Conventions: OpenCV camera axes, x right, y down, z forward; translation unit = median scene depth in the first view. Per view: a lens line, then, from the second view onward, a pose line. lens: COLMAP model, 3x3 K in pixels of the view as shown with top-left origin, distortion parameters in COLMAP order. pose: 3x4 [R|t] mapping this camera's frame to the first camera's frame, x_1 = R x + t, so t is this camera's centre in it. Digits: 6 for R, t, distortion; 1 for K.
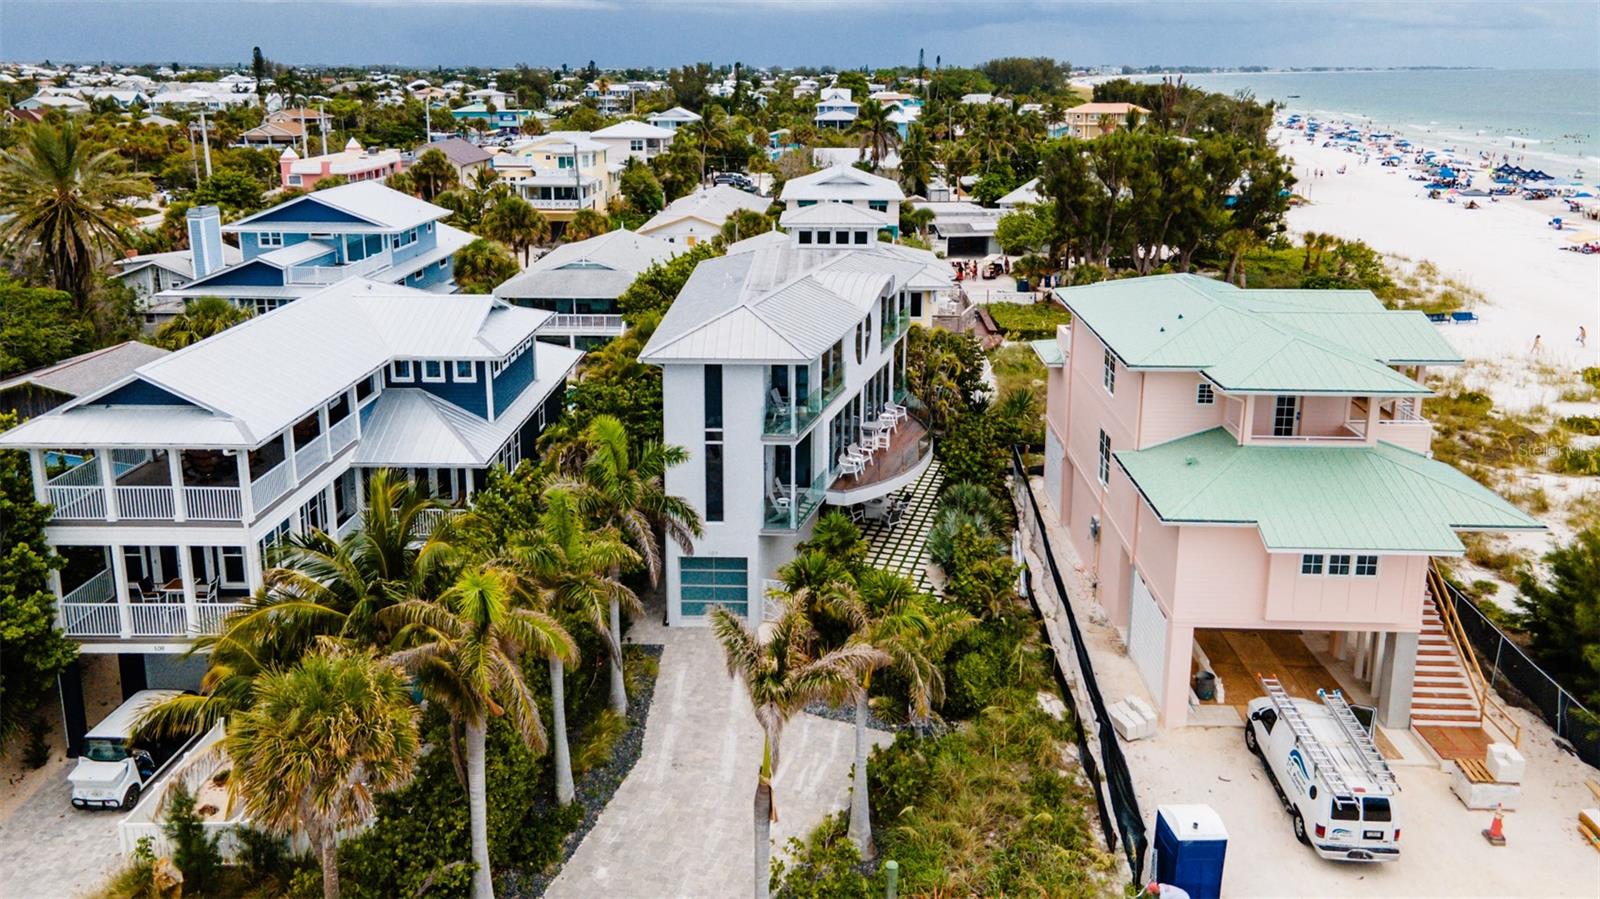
lens RADIAL K [[1154.8, 0, 803.0], [0, 1154.8, 320.9], [0, 0, 1]] dist [0.035565, 0.011679]
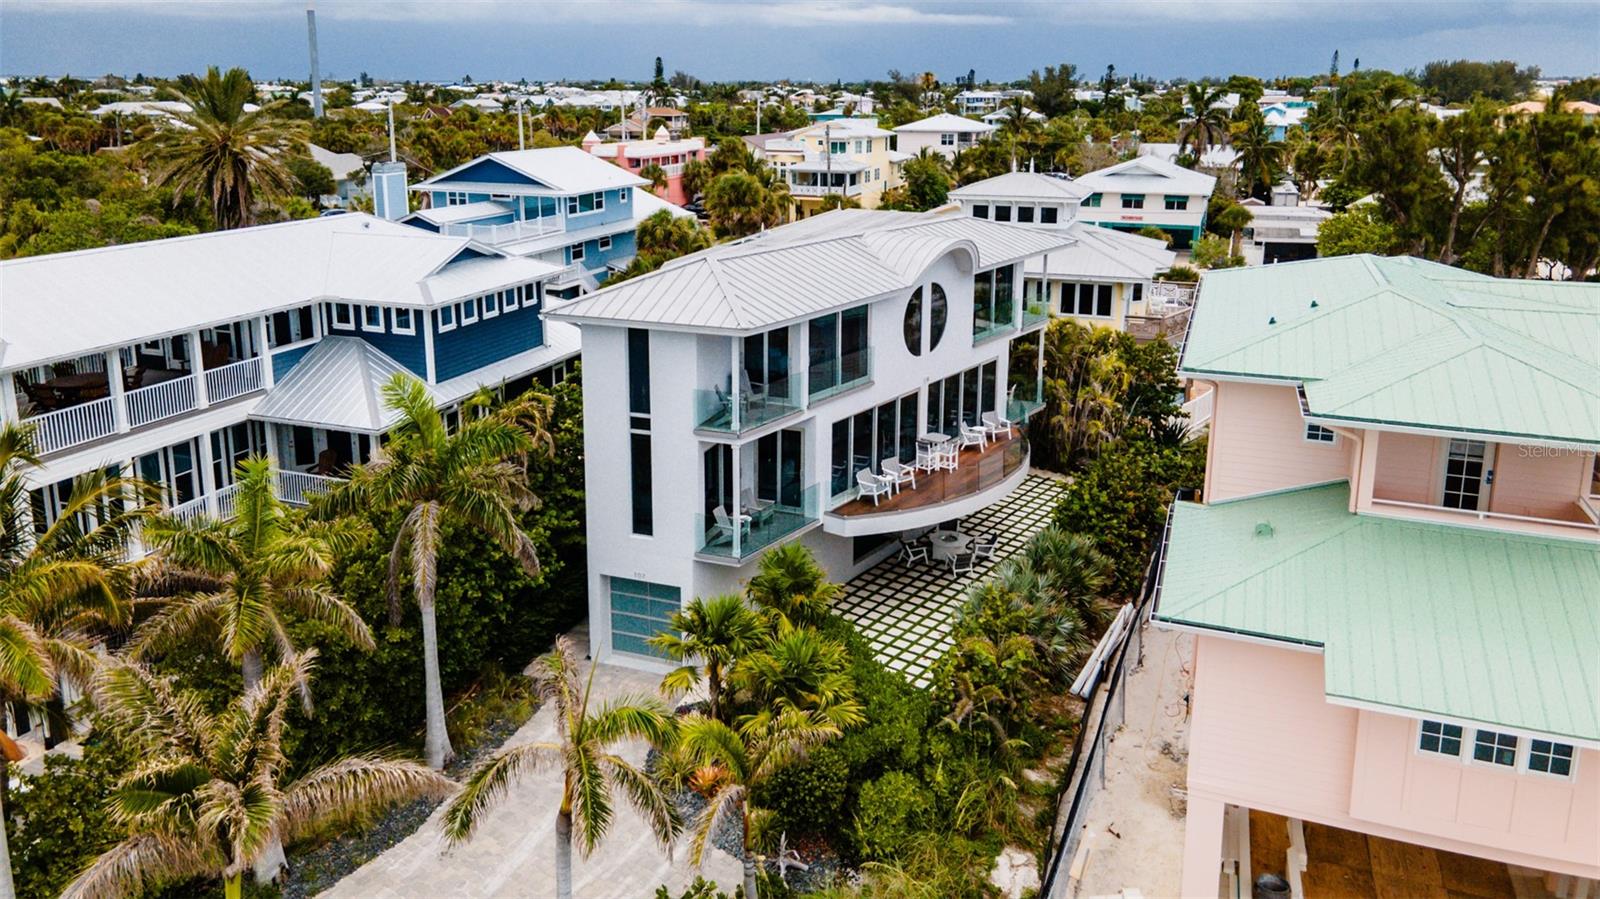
lens RADIAL K [[1154.8, 0, 807.7], [0, 1154.8, 332.0], [0, 0, 1]] dist [0.035565, 0.011679]
pose [[0.945100, 0.067554, -0.319721, 0.227995], [-0.068726, 0.997606, 0.007631, 0.022028], [0.319471, 0.014761, 0.947481, 0.261145]]
